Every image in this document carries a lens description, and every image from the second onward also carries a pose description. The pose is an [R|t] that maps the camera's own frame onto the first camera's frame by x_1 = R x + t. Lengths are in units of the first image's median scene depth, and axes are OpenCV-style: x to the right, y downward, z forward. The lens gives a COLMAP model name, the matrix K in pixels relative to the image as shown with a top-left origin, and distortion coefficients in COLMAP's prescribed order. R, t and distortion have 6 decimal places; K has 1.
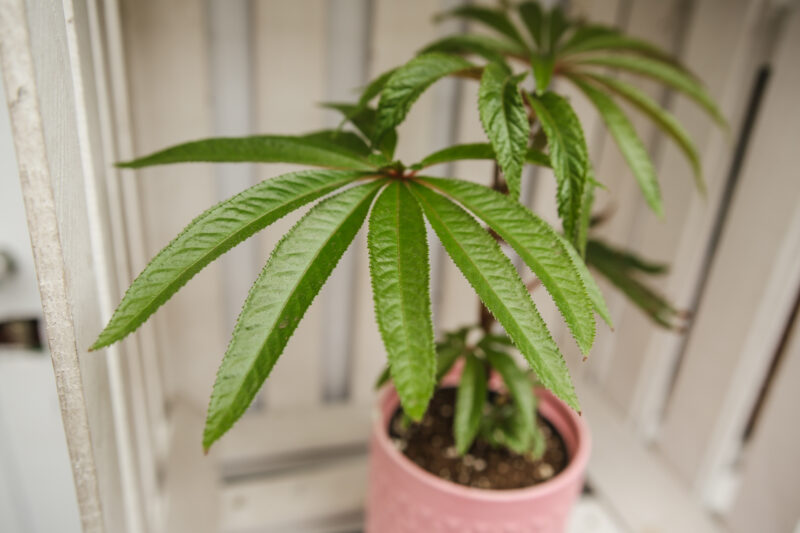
lens RADIAL K [[628.8, 0, 400.7], [0, 628.8, 251.6], [0, 0, 1]] dist [-0.095309, -0.000760]
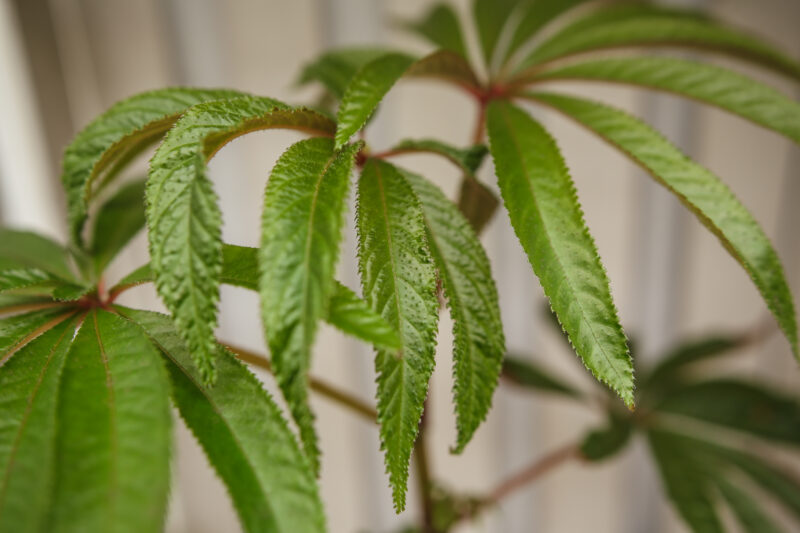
lens RADIAL K [[711.8, 0, 394.9], [0, 711.8, 269.9], [0, 0, 1]] dist [-0.017386, -0.012196]
pose [[0.917522, 0.026950, -0.396770, 0.553623], [-0.047185, 0.998031, -0.041324, -0.145555], [0.394875, 0.056637, 0.916987, 0.547716]]
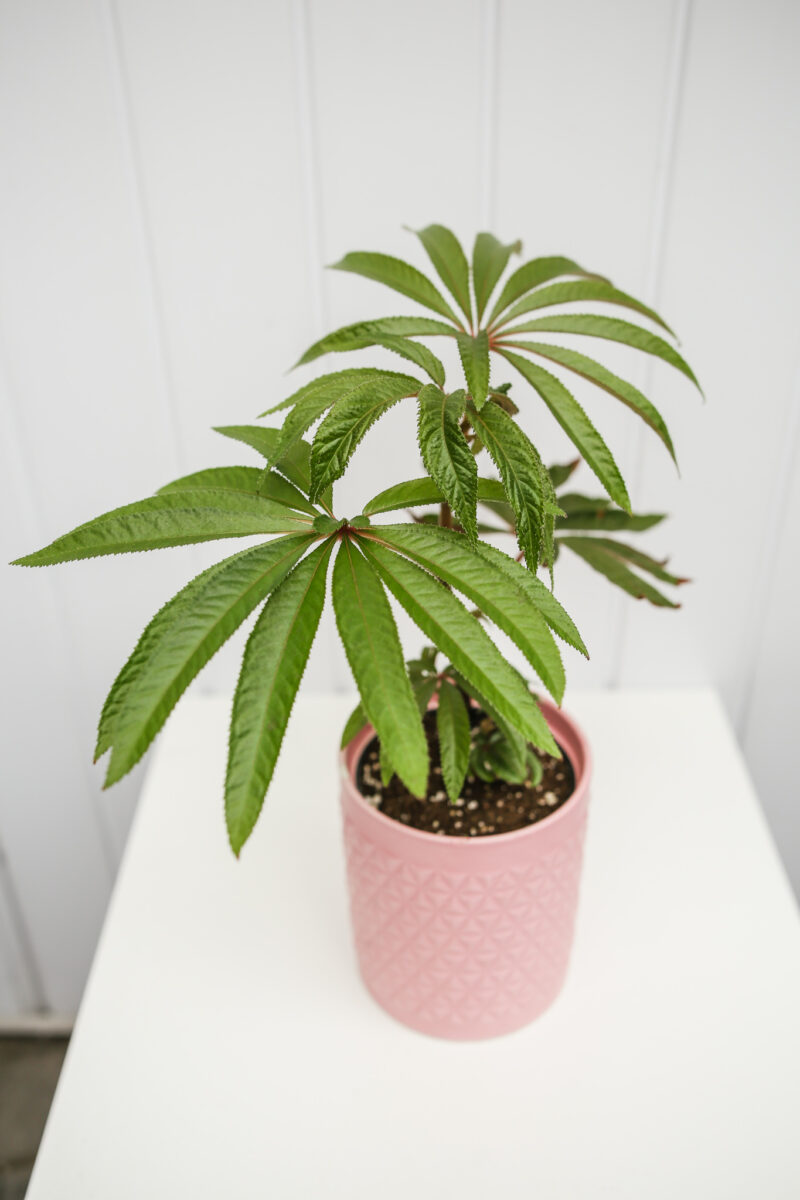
lens RADIAL K [[1067.7, 0, 391.6], [0, 1067.7, 600.2], [0, 0, 1]] dist [-0.017386, -0.012196]
pose [[0.983211, -0.164644, 0.078673, -0.079924], [0.150556, 0.975560, 0.160052, -0.277245], [-0.103101, -0.145520, 0.983969, -0.595456]]
